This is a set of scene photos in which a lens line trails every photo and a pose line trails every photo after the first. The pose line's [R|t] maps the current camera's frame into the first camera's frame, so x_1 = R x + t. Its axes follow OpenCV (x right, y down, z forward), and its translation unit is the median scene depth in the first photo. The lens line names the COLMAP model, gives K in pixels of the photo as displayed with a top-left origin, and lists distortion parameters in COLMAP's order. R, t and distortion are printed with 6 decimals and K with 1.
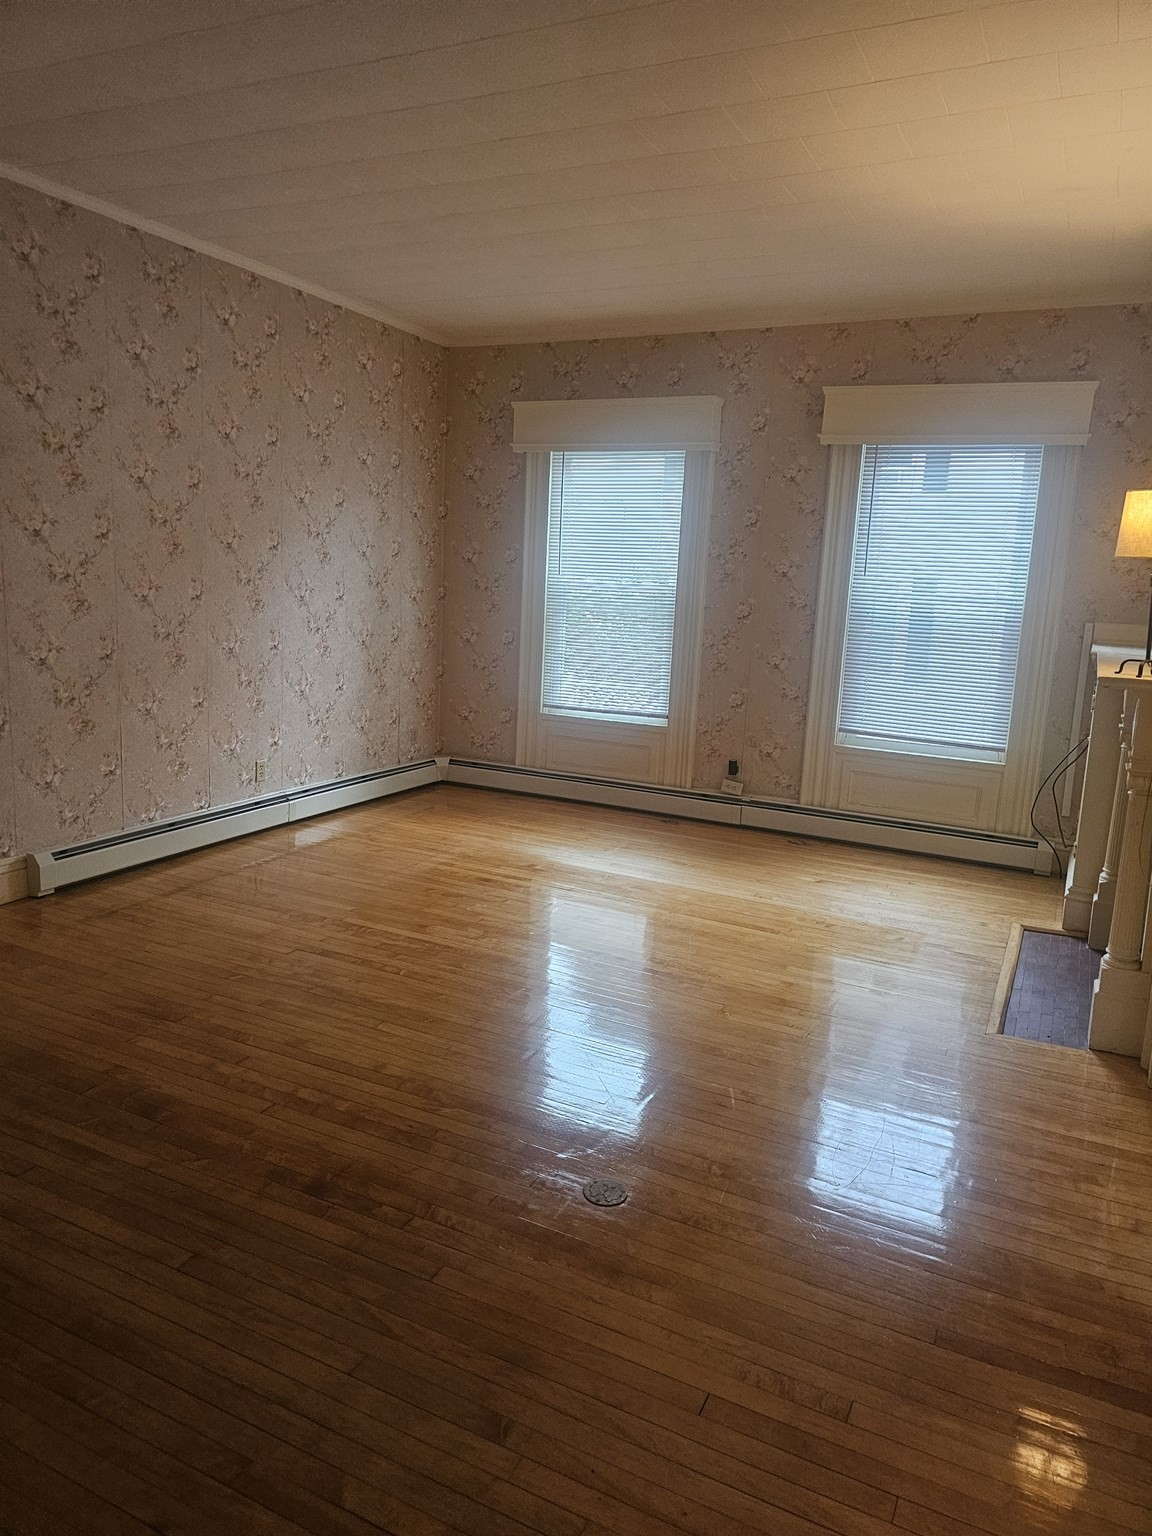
lens RADIAL K [[1039.3, 0, 573.6], [0, 1039.3, 764.3], [0, 0, 1]] dist [0.008656, 0.003831]
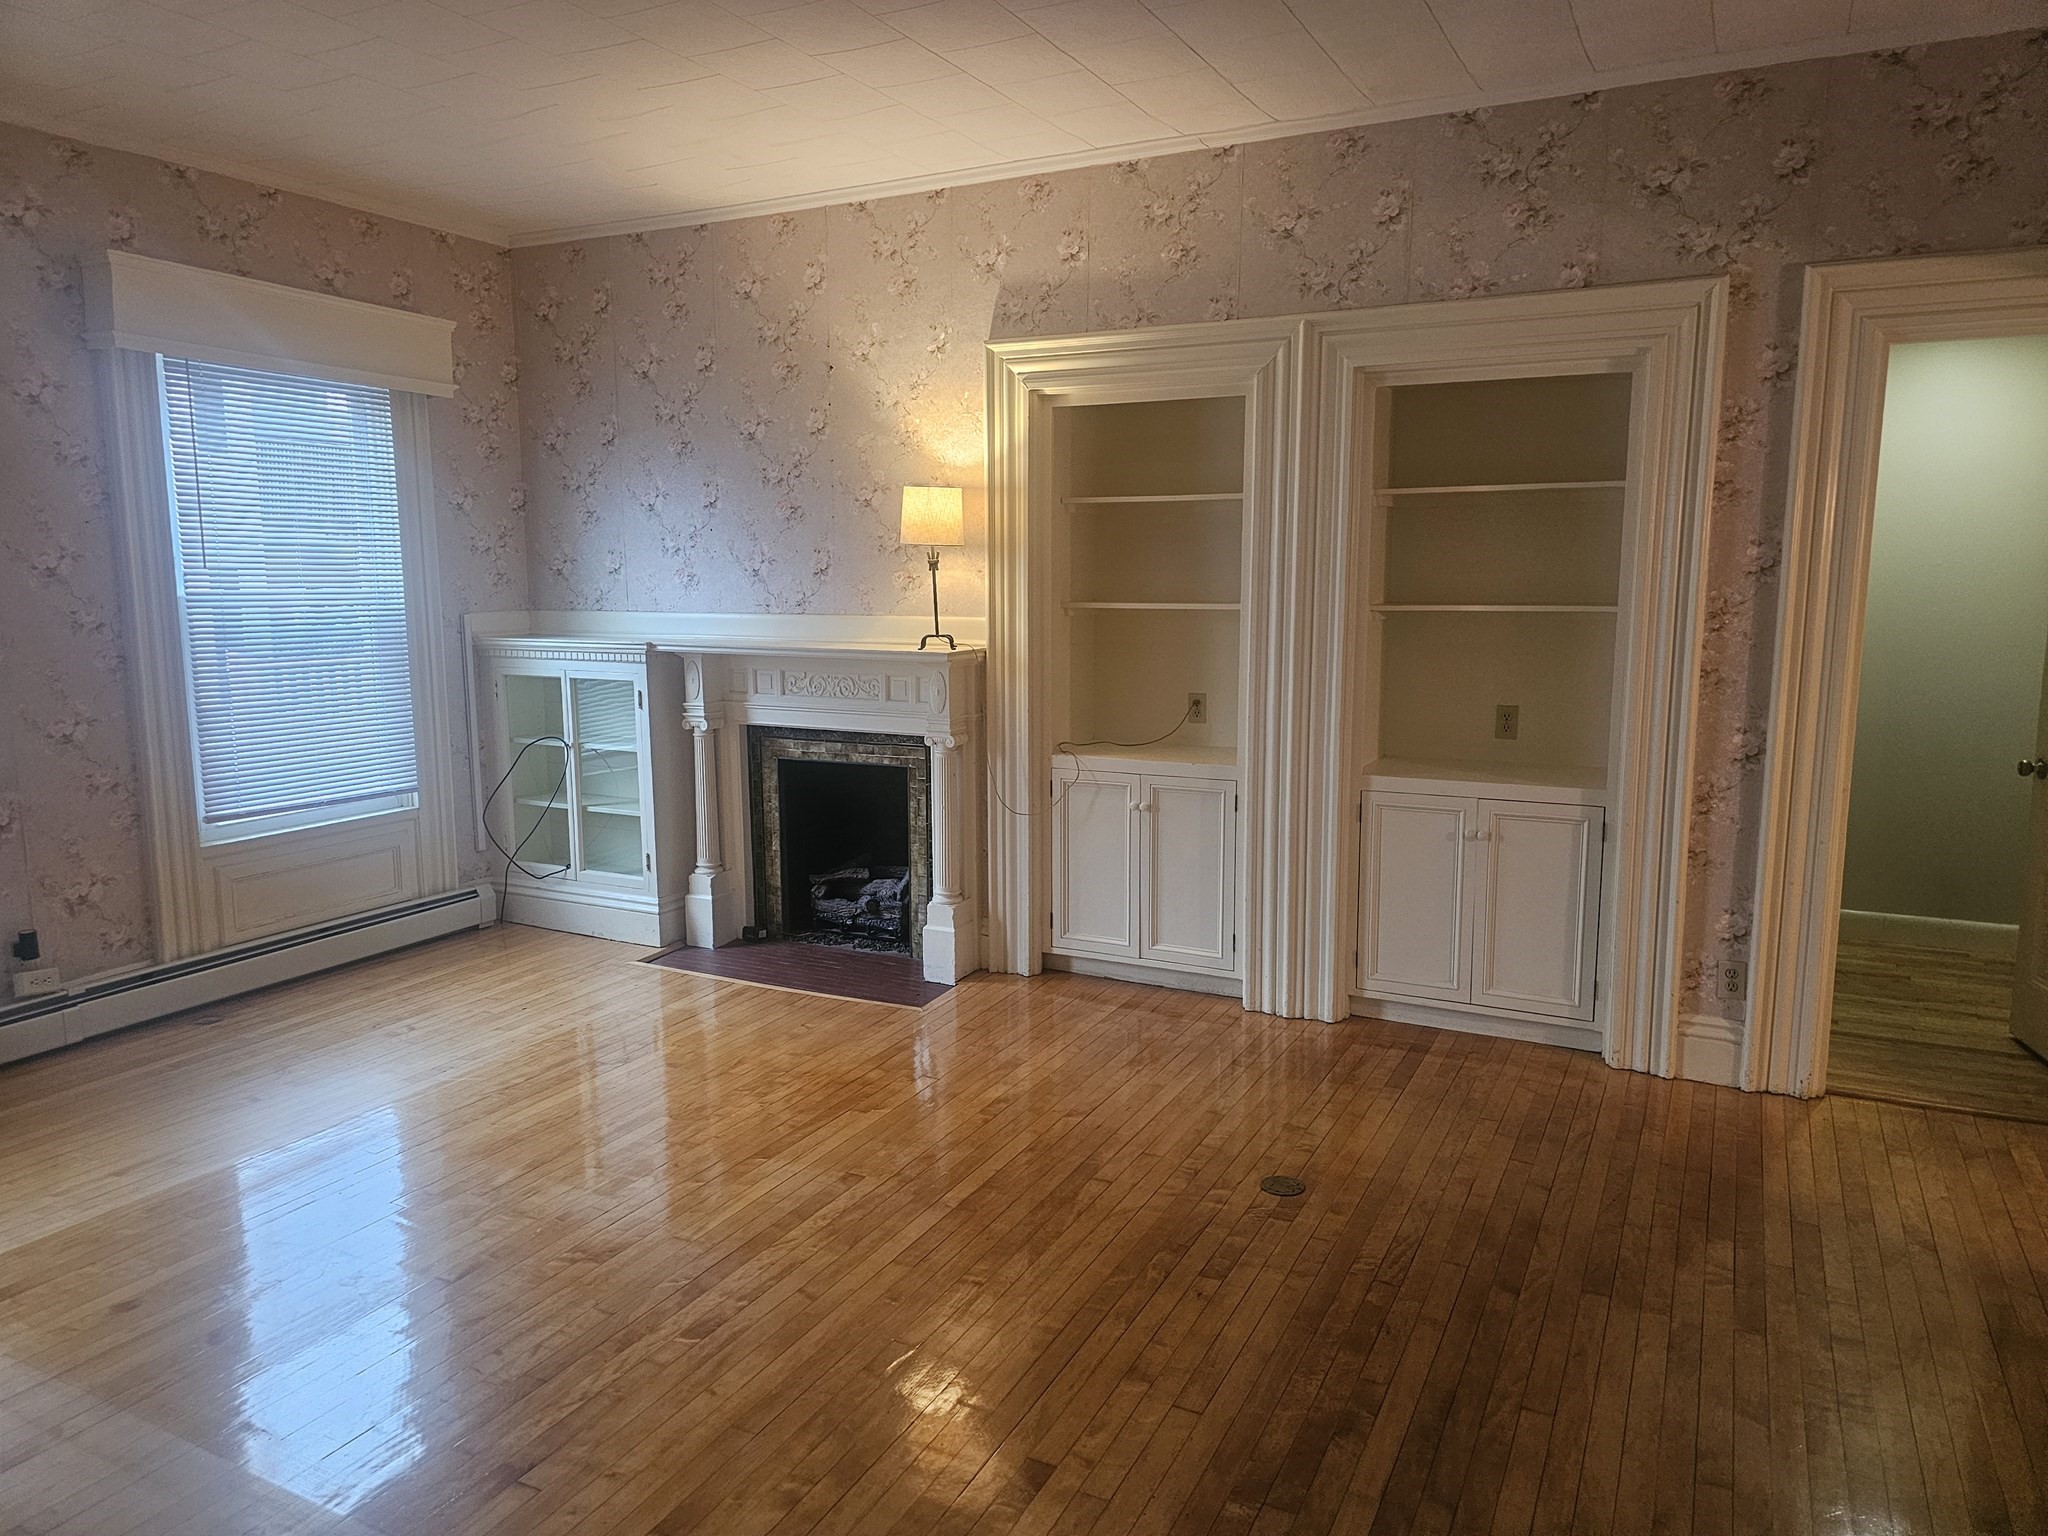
lens RADIAL K [[1385.8, 0, 1037.8], [0, 1385.8, 769.4], [0, 0, 1]] dist [0.008656, 0.003831]
pose [[0.012675, -0.194286, 0.980863, -0.615020], [0.191193, 0.963314, 0.188339, -0.141165], [-0.981471, 0.185147, 0.049356, 0.544305]]
